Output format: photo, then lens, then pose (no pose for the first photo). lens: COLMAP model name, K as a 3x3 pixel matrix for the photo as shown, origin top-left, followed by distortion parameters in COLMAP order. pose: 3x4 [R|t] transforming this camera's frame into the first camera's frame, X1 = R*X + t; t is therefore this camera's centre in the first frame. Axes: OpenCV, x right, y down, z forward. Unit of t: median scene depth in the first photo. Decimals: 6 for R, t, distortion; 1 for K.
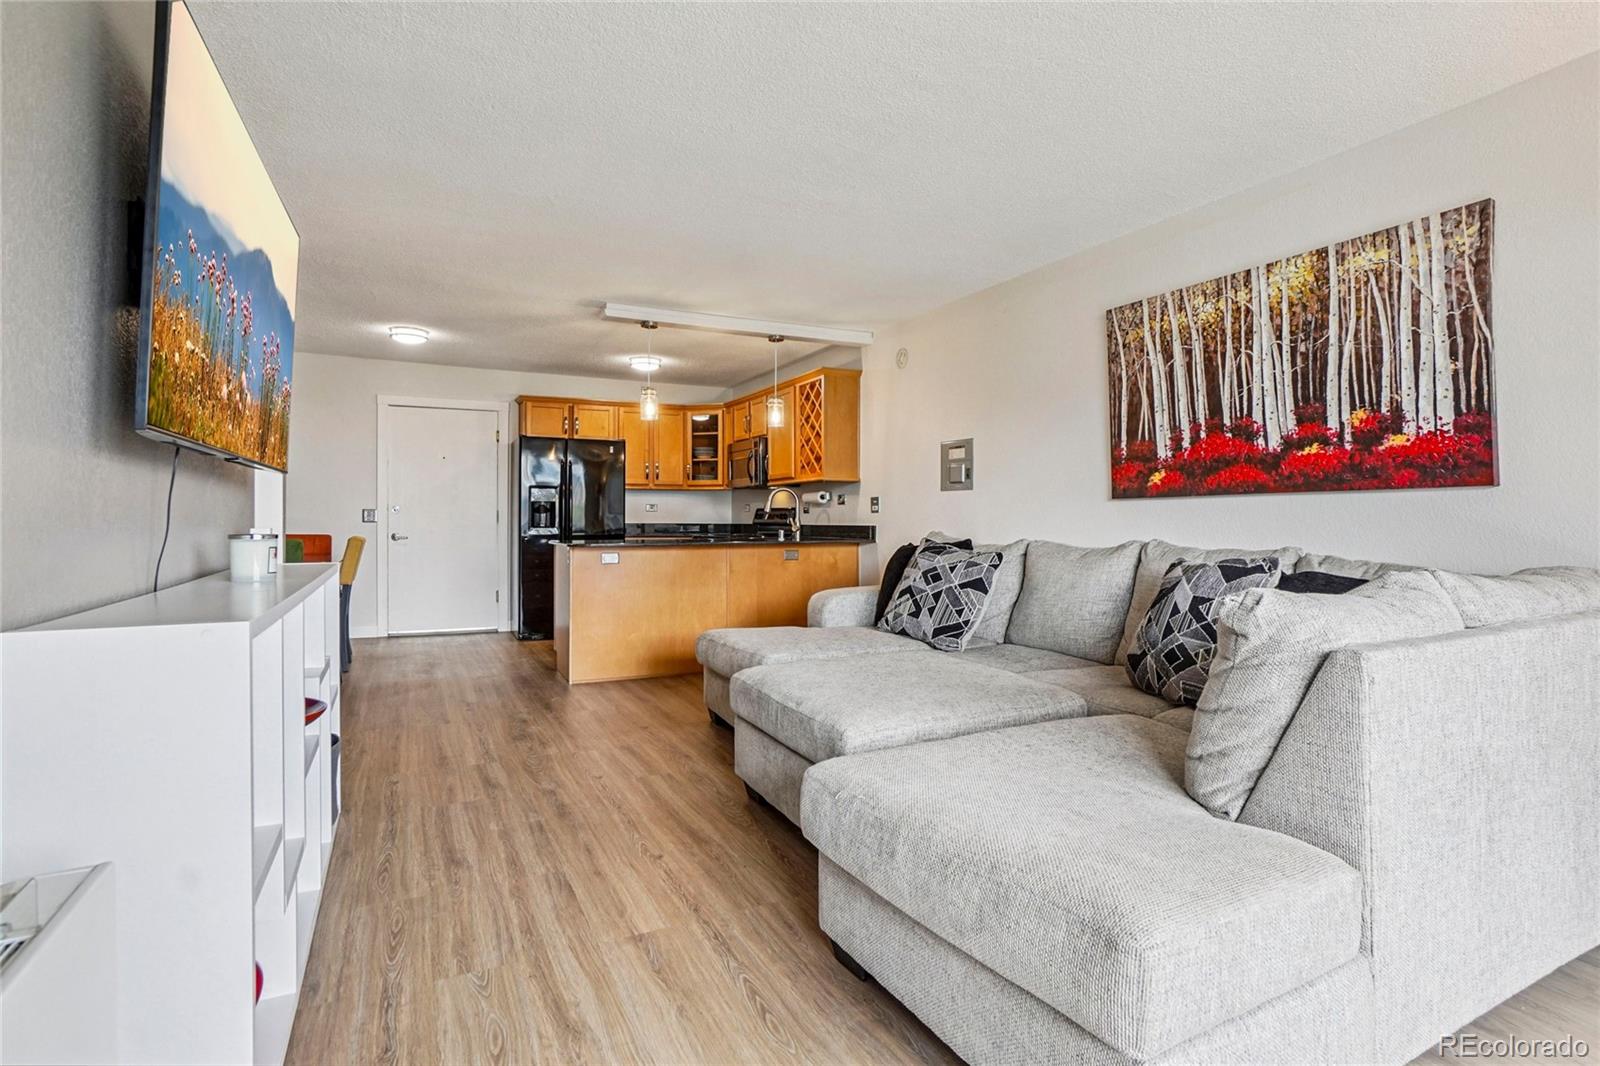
lens RADIAL K [[796.9, 0, 805.5], [0, 796.9, 521.8], [0, 0, 1]] dist [-0.036478, 0.000485]
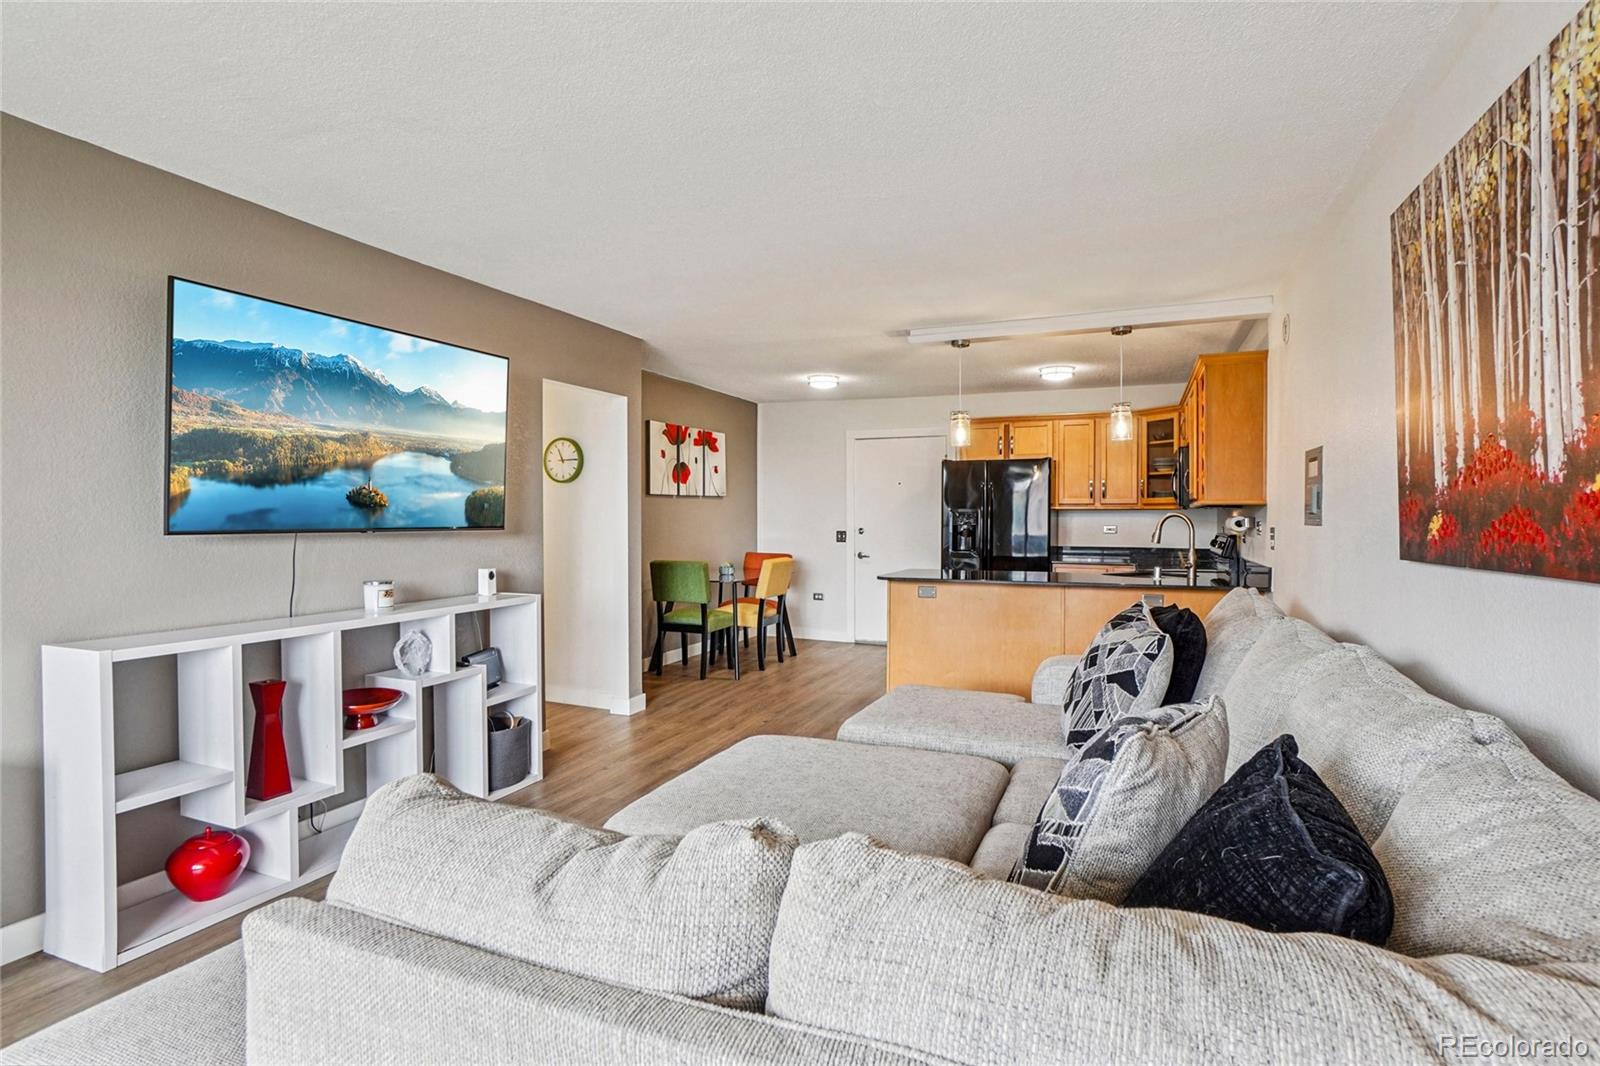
lens RADIAL K [[803.8, 0, 800.0], [0, 803.8, 533.0], [0, 0, 1]] dist [-0.052566, 0.025452]
pose [[0.649300, 0.013283, -0.760417, 0.578723], [-0.002475, 0.999879, 0.015352, -0.059240], [0.760529, -0.008086, 0.649254, 0.363579]]
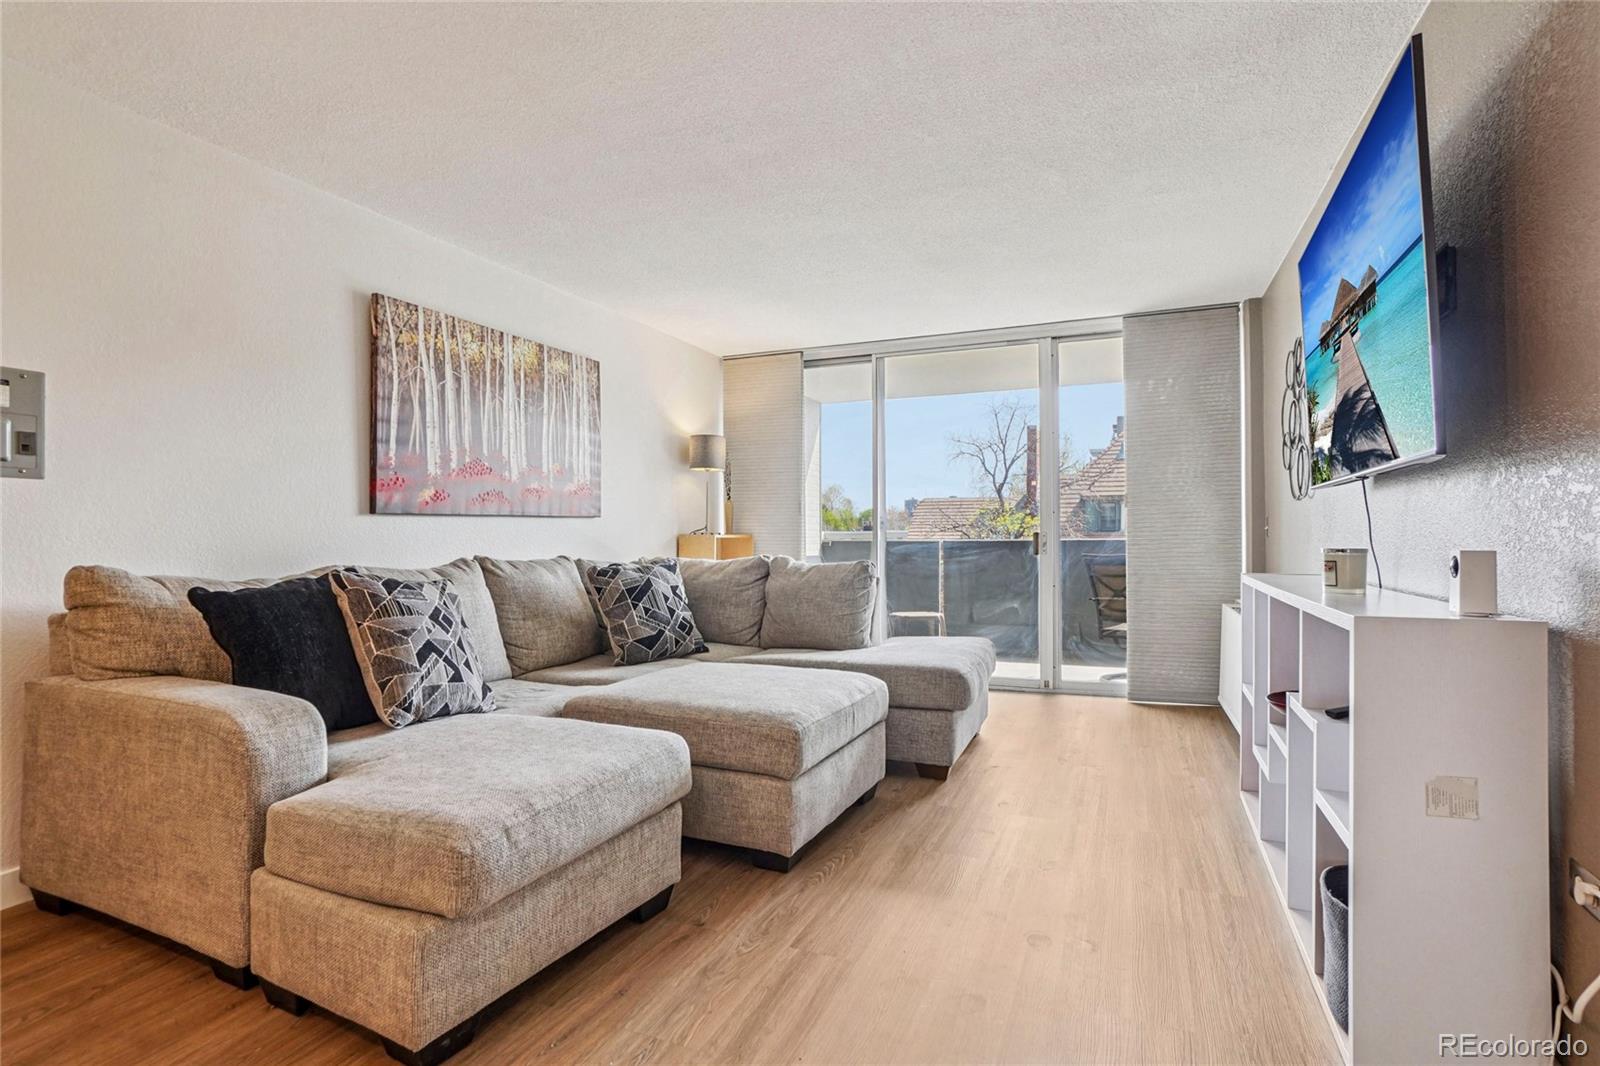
lens RADIAL K [[787.0, 0, 796.5], [0, 787.0, 529.3], [0, 0, 1]] dist [-0.052466, 0.022701]
pose [[-0.640071, 0.006322, 0.768290, -0.603035], [0.009301, 0.999957, -0.000479, -0.007333], [-0.768260, 0.006839, -0.640102, 1.297250]]
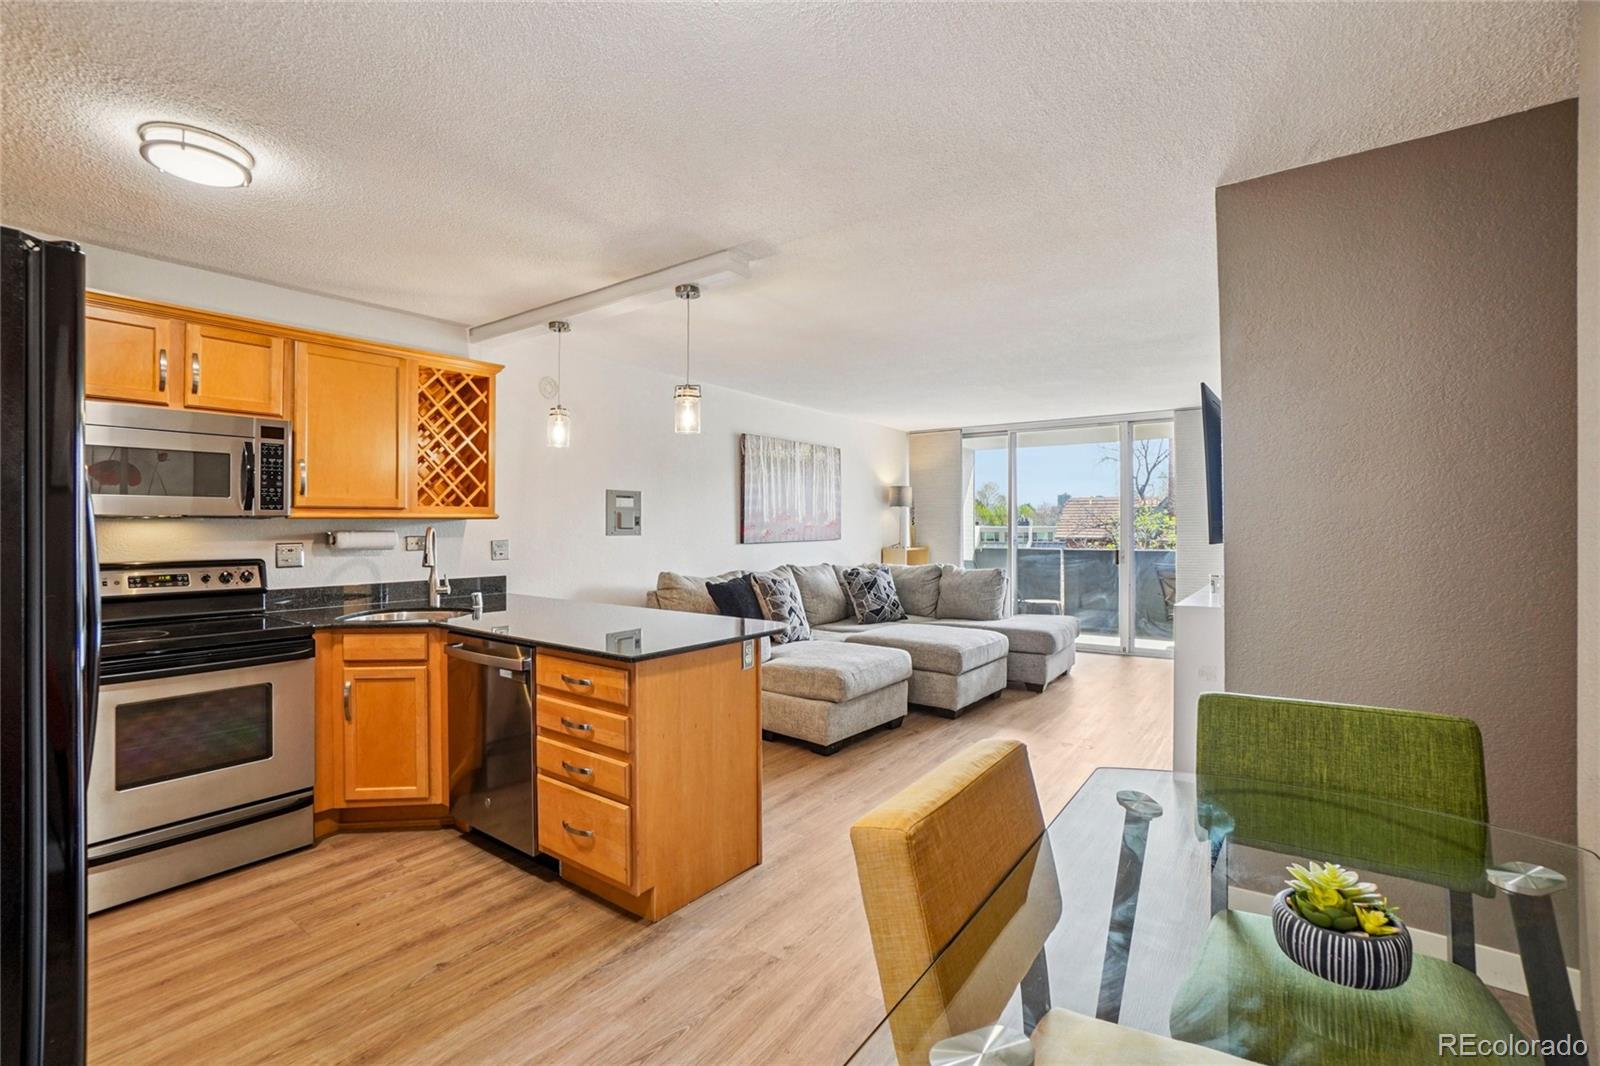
lens RADIAL K [[699.7, 0, 797.6], [0, 699.7, 518.7], [0, 0, 1]] dist [-0.070586, 0.020921]
pose [[-0.456577, 0.009104, 0.889637, -1.108857], [0.004747, 0.999958, -0.007797, -0.076310], [-0.889671, 0.000663, -0.456601, 1.733160]]
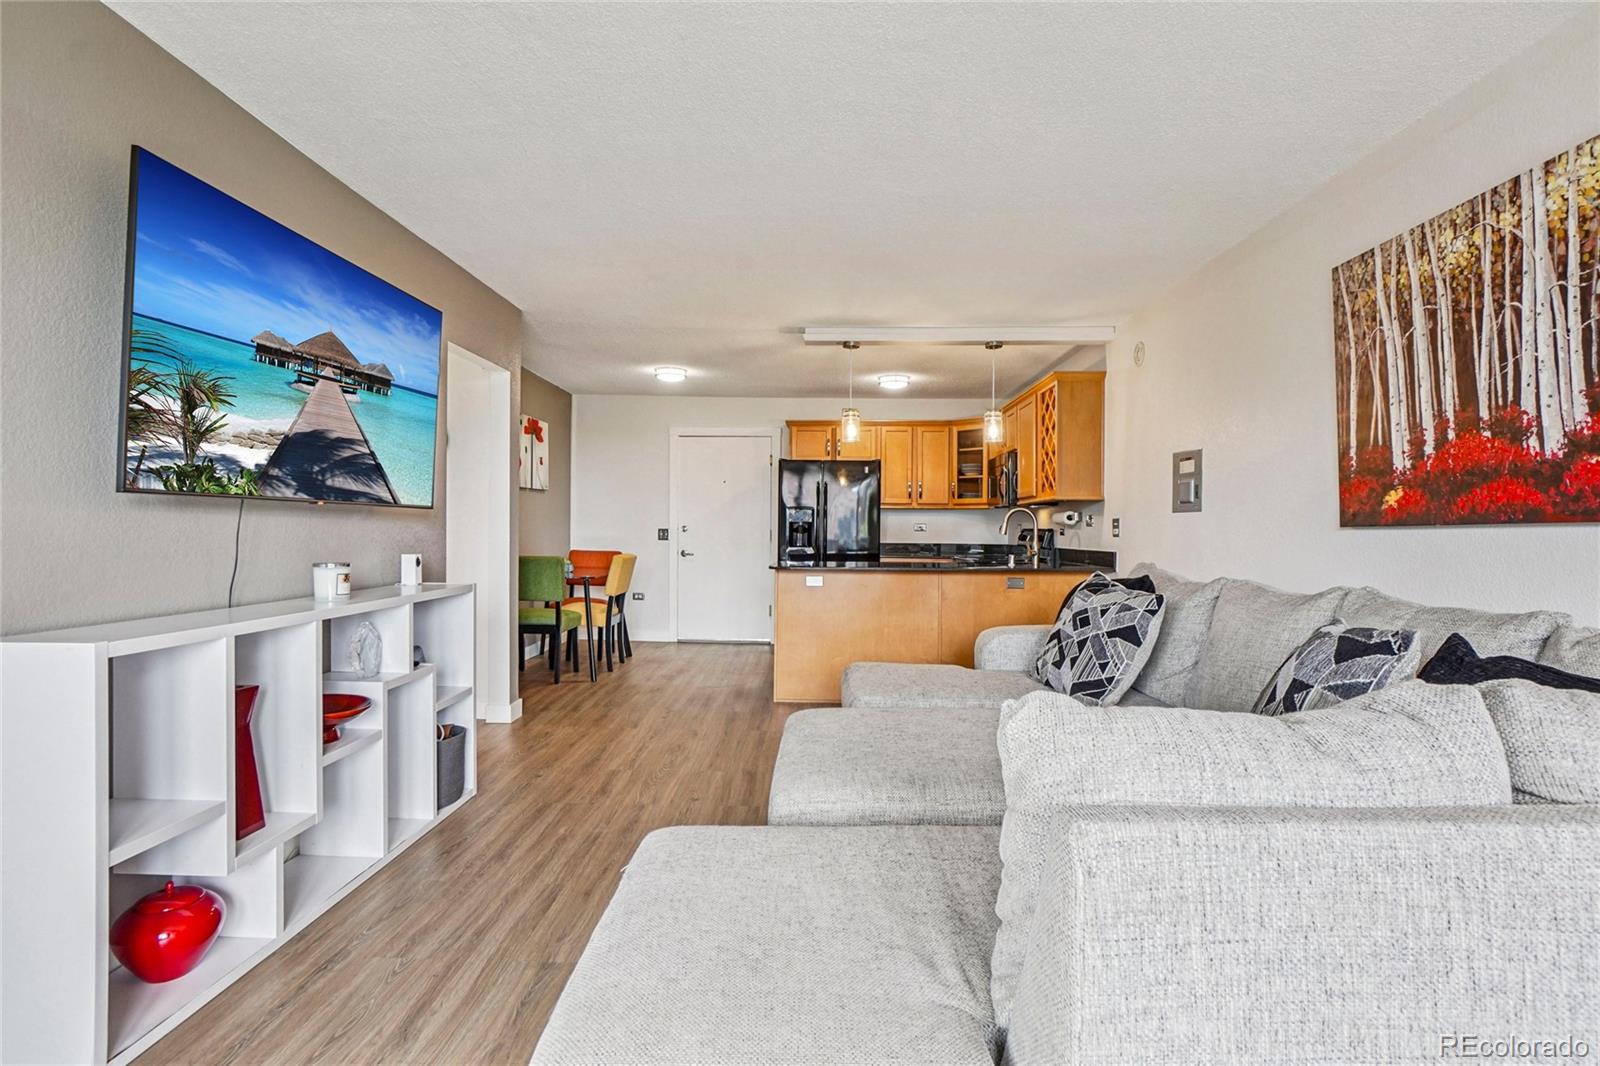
lens RADIAL K [[803.8, 0, 800.0], [0, 803.8, 533.0], [0, 0, 1]] dist [-0.052566, 0.025452]
pose [[0.881551, 0.006584, -0.472042, 0.317980], [-0.007617, 0.999971, -0.000276, -0.020994], [0.472027, 0.003839, 0.881576, 0.140746]]
